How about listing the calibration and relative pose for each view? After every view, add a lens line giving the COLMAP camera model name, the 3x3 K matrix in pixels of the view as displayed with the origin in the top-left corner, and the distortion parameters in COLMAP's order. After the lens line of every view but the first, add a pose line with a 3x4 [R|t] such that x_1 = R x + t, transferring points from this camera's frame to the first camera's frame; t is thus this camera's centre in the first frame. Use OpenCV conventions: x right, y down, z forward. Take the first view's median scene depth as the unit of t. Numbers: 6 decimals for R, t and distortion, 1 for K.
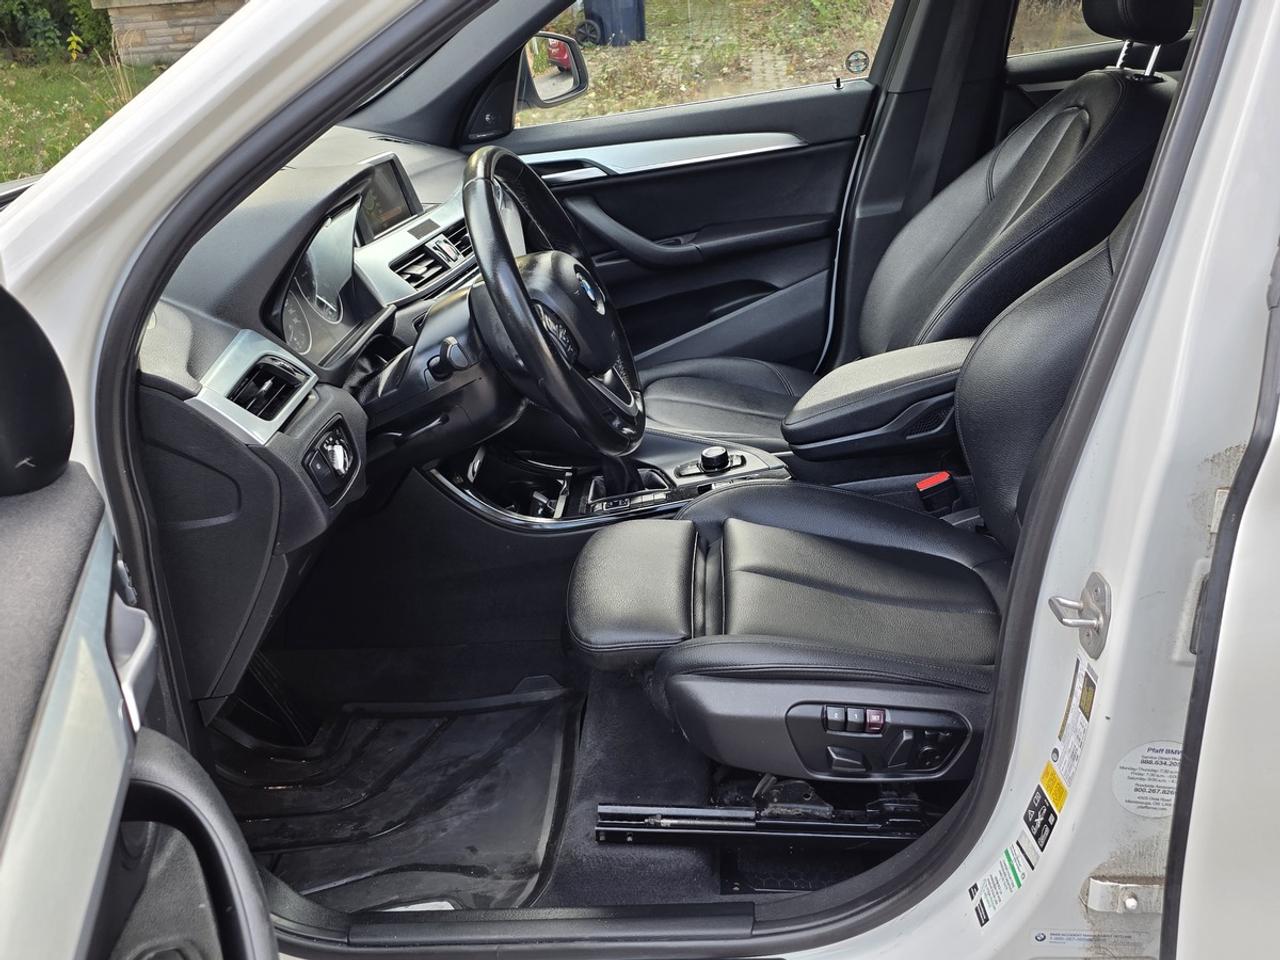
lens RADIAL K [[1261.4, 0, 637.5], [0, 1261.4, 485.5], [0, 0, 1]] dist [0.070322, 0.000000]
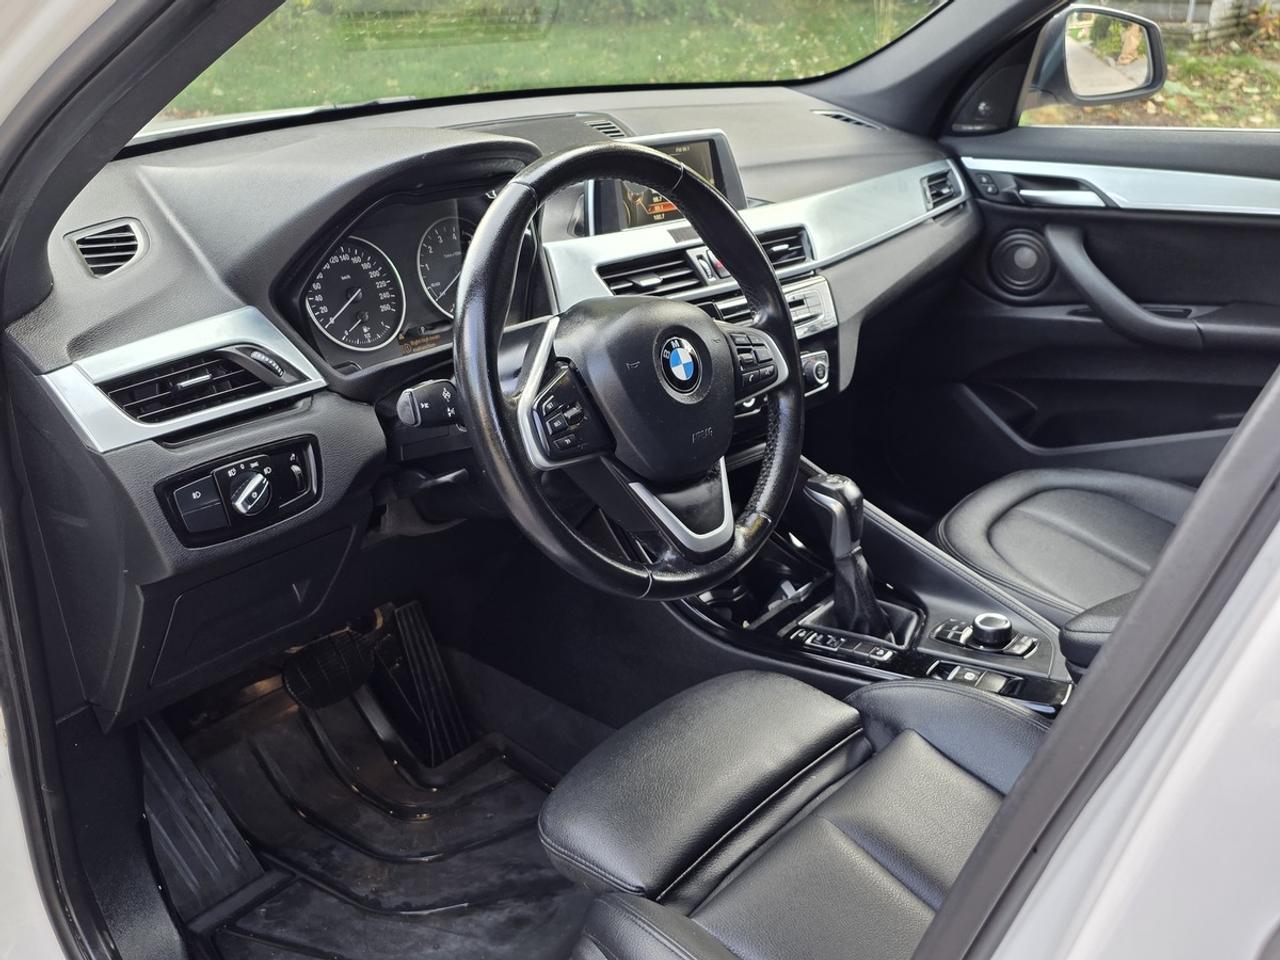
lens RADIAL K [[1261.4, 0, 651.2], [0, 1261.4, 483.2], [0, 0, 1]] dist [0.070322, 0.000000]
pose [[0.808751, 0.303184, -0.503985, 0.192576], [-0.288119, 0.951266, 0.109908, -0.097580], [0.512746, 0.056320, 0.856691, 0.234455]]
